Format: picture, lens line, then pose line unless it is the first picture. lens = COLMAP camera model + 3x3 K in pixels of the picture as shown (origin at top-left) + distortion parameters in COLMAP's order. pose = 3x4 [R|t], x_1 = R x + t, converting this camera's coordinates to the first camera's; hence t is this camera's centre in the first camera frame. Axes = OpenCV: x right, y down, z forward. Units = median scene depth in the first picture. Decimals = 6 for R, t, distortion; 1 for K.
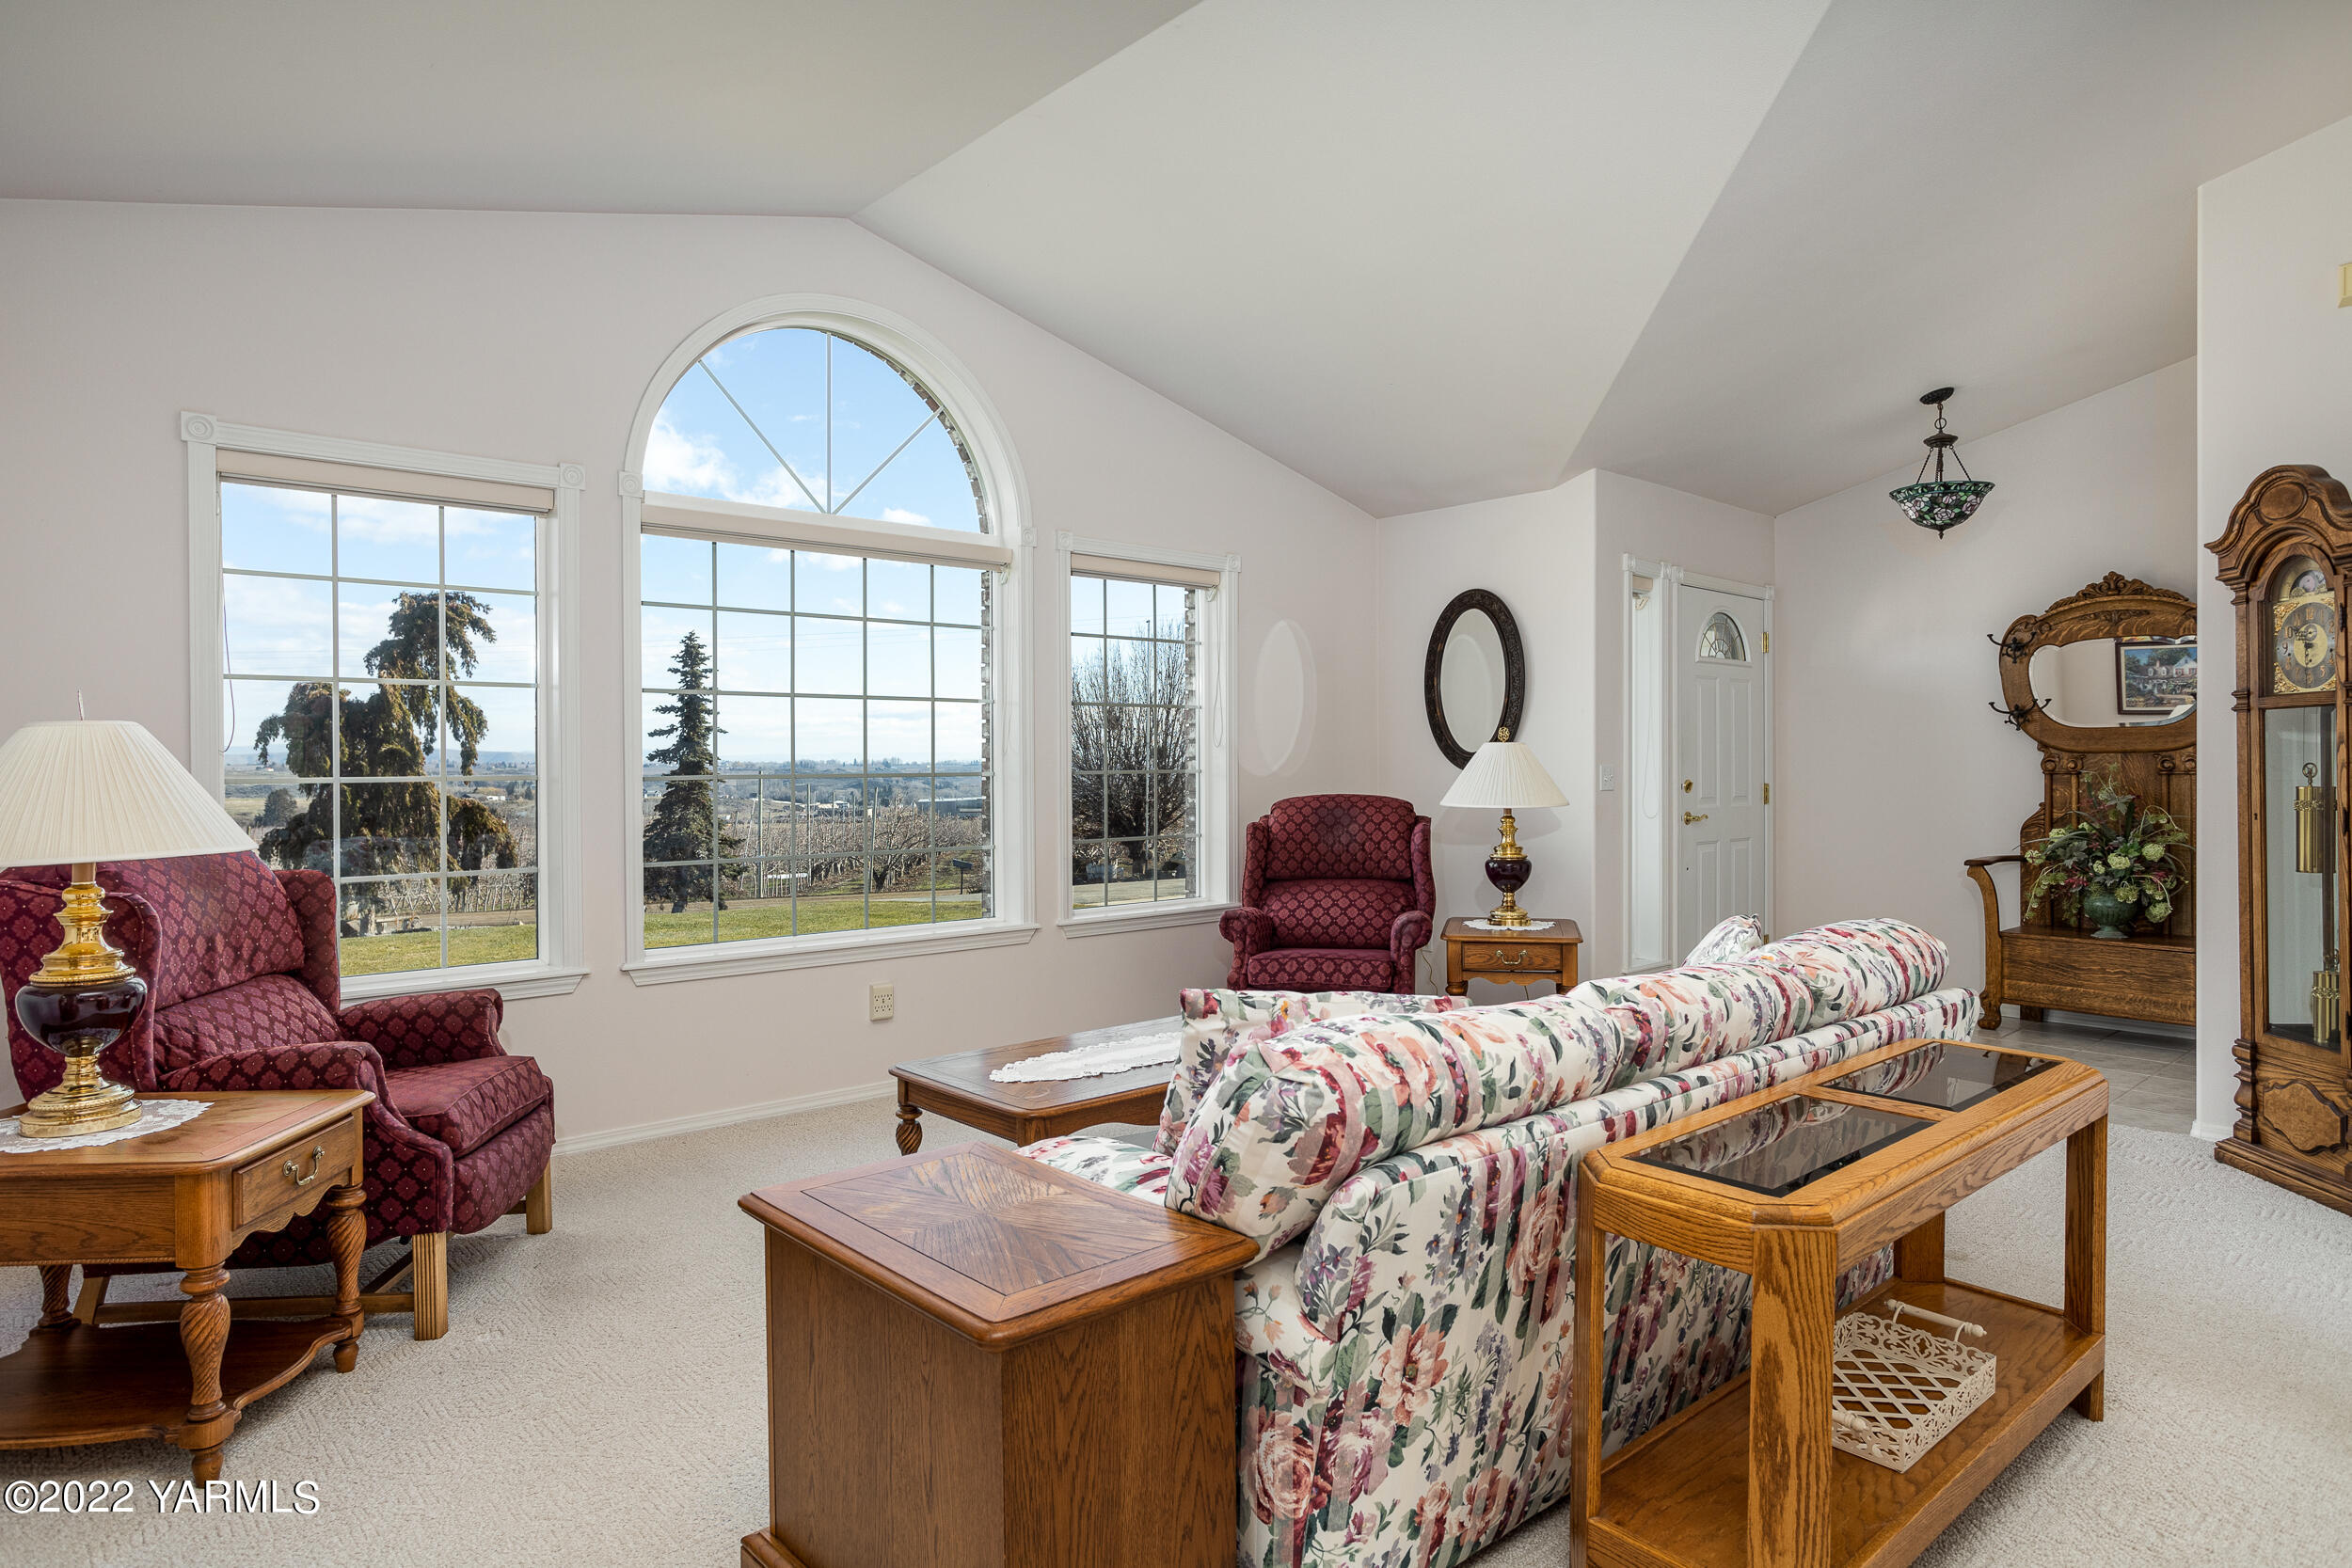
lens RADIAL K [[1348.2, 0, 1175.5], [0, 1348.2, 759.0], [0, 0, 1]] dist [-0.033529, 0.002393]
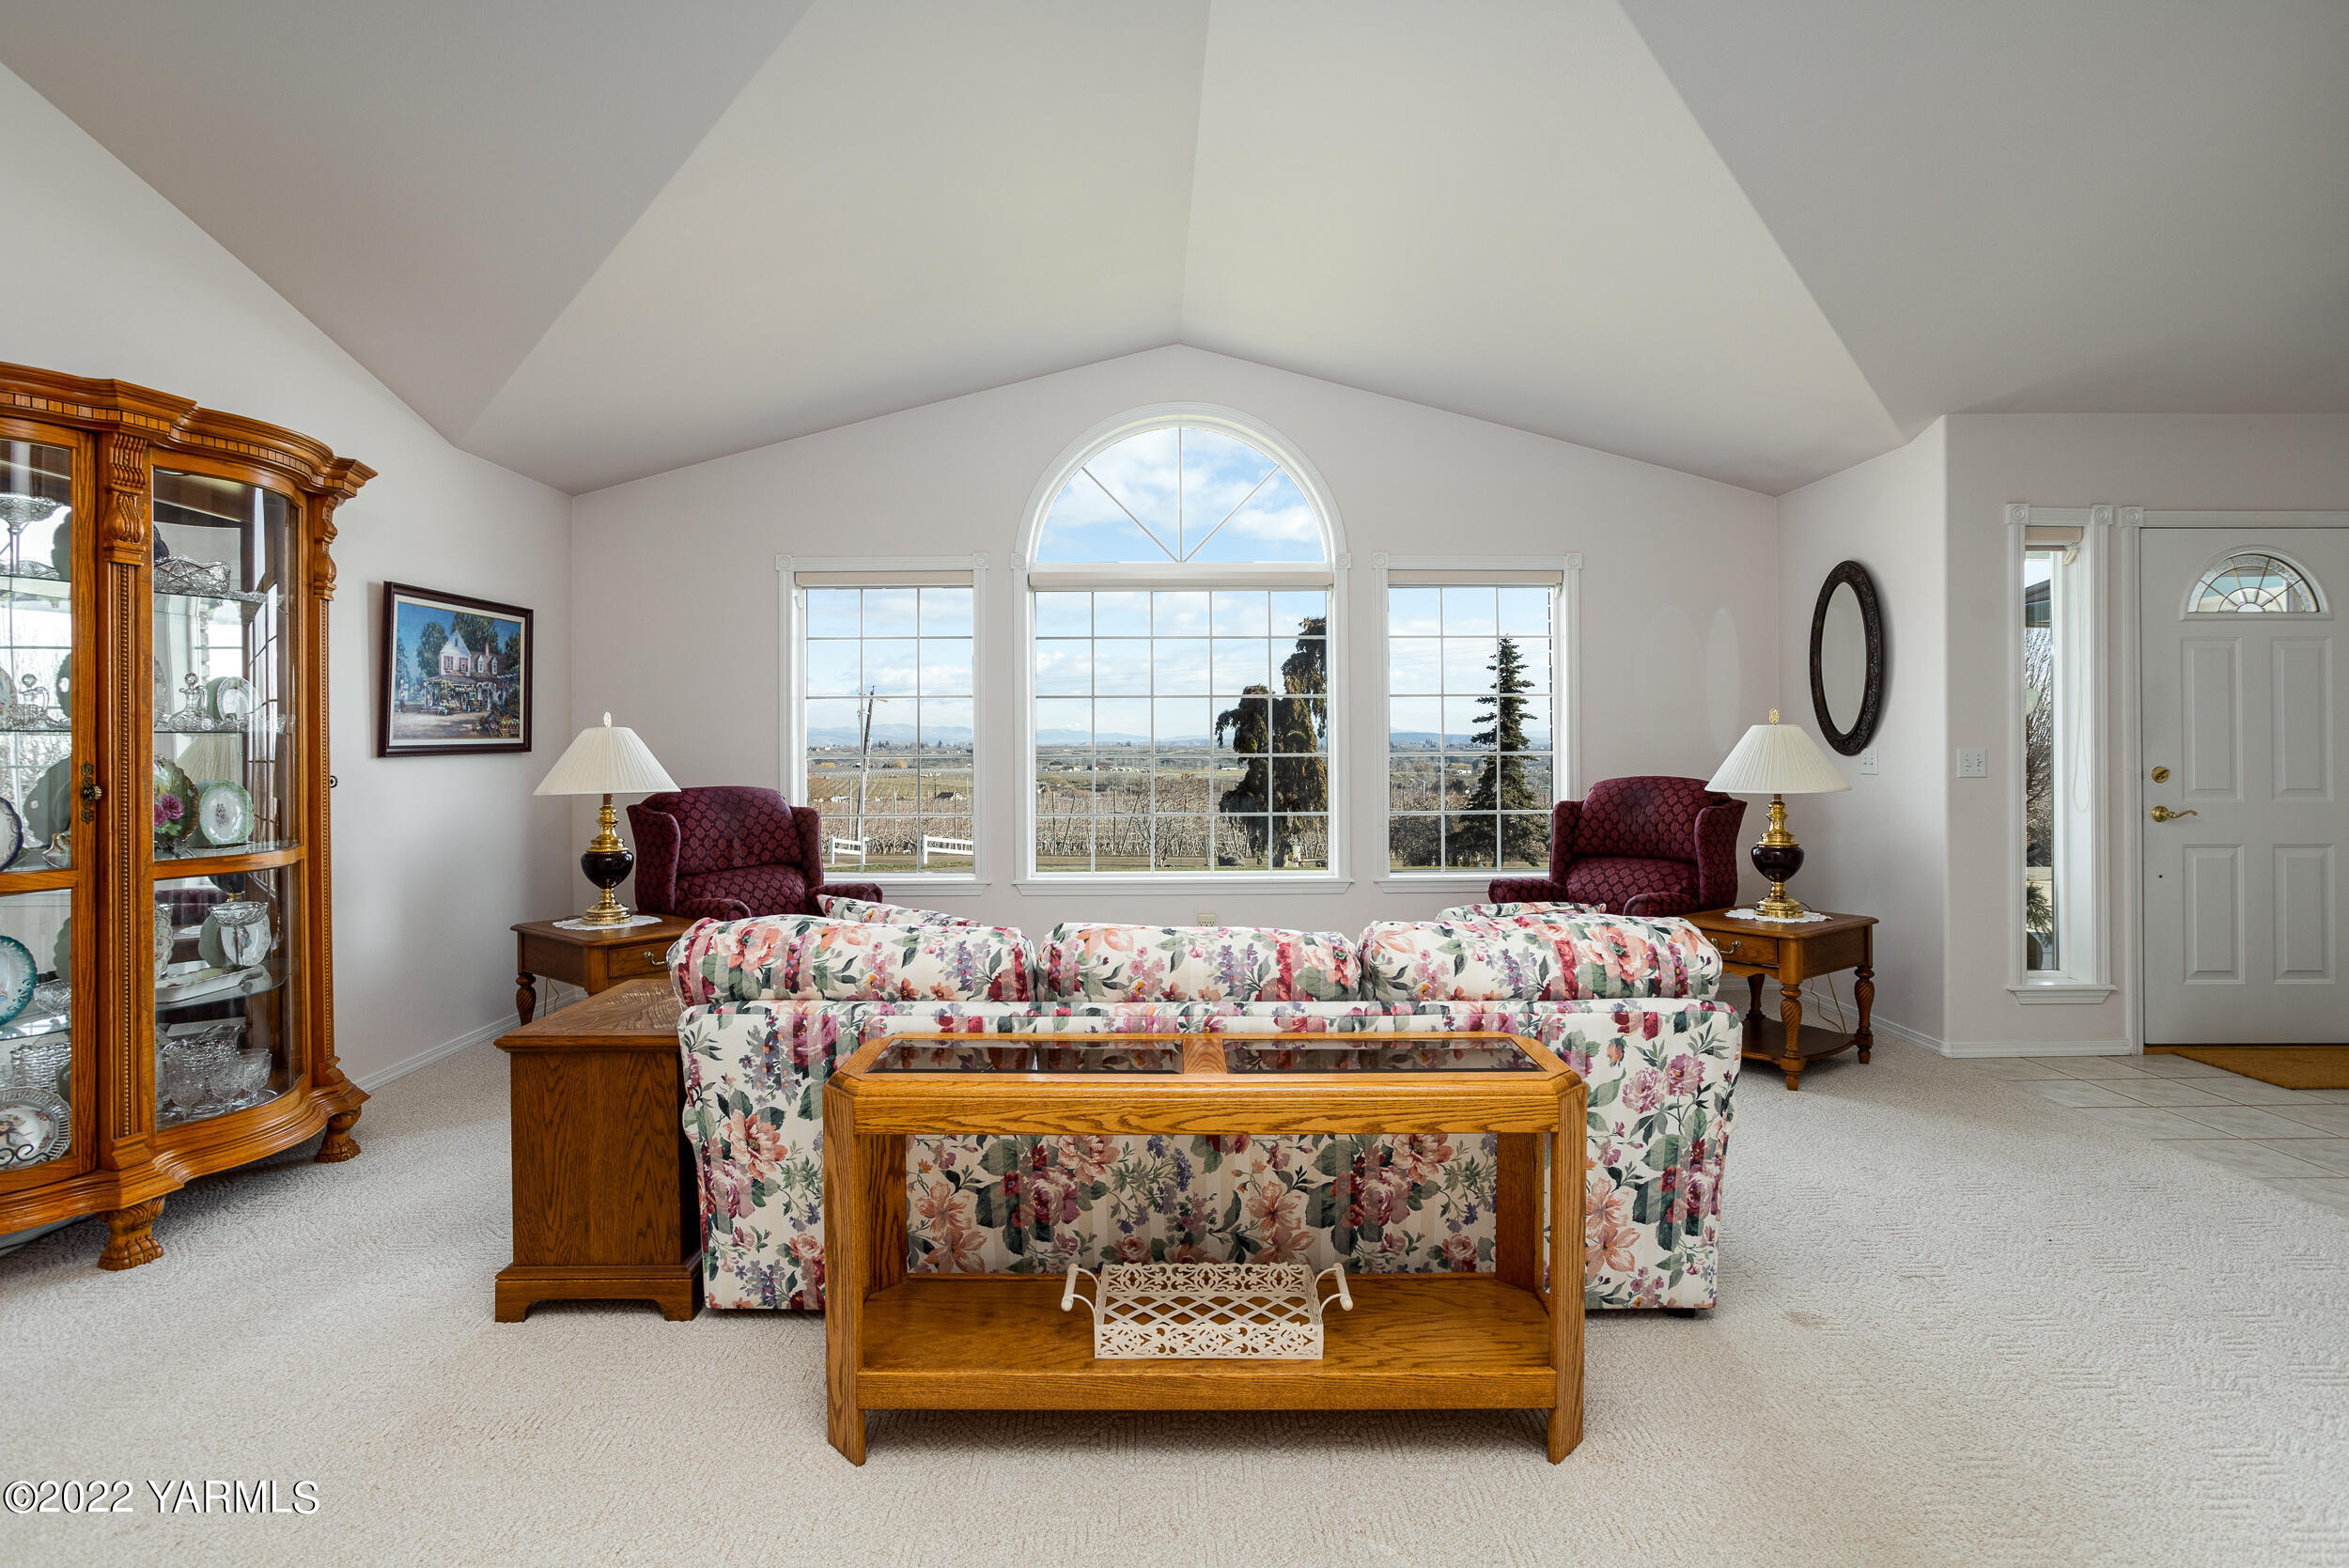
lens RADIAL K [[1157.8, 0, 1167.1], [0, 1157.8, 738.4], [0, 0, 1]] dist [-0.031173, 0.000776]
pose [[0.753869, -0.003319, -0.657016, 0.795119], [0.002358, 0.999994, -0.002346, -0.002869], [0.657021, 0.000219, 0.753873, 0.178765]]
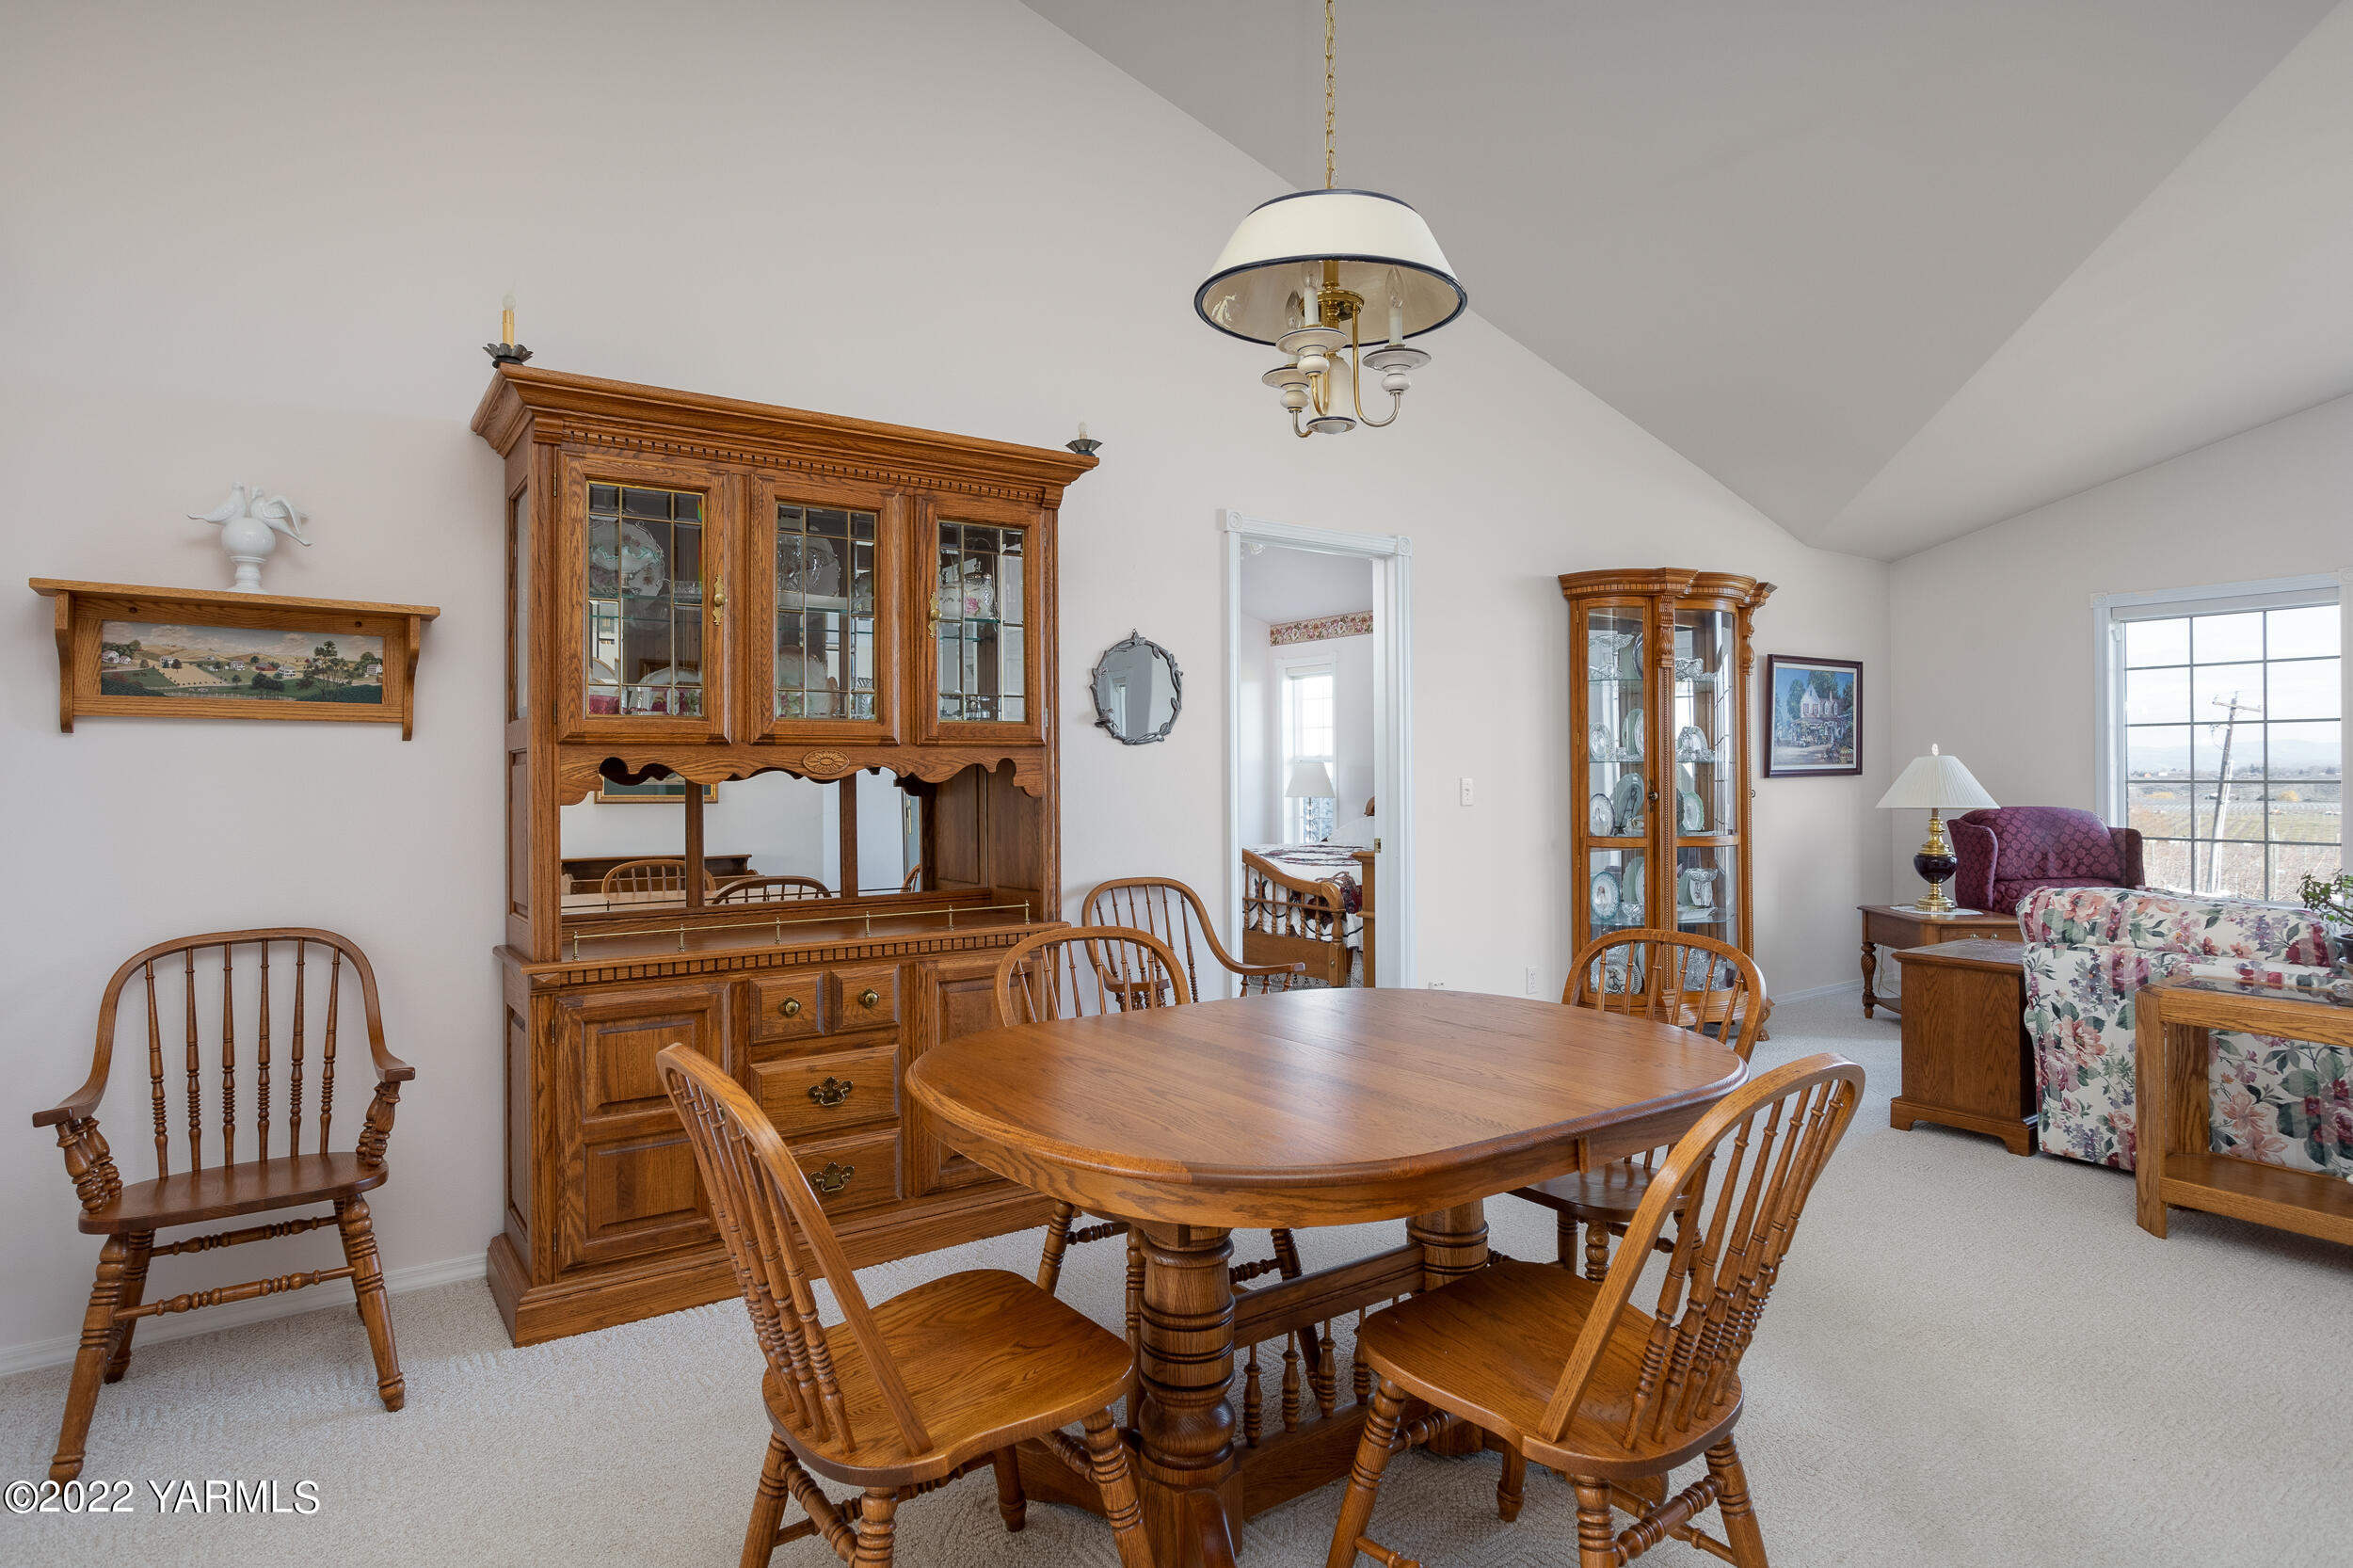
lens RADIAL K [[1246.7, 0, 1178.8], [0, 1246.7, 769.2], [0, 0, 1]] dist [-0.037062, 0.027844]
pose [[-0.105360, 0.001971, -0.994432, 1.371352], [0.002586, 0.999995, 0.001708, -0.006956], [0.994431, -0.002392, -0.105365, -0.171961]]
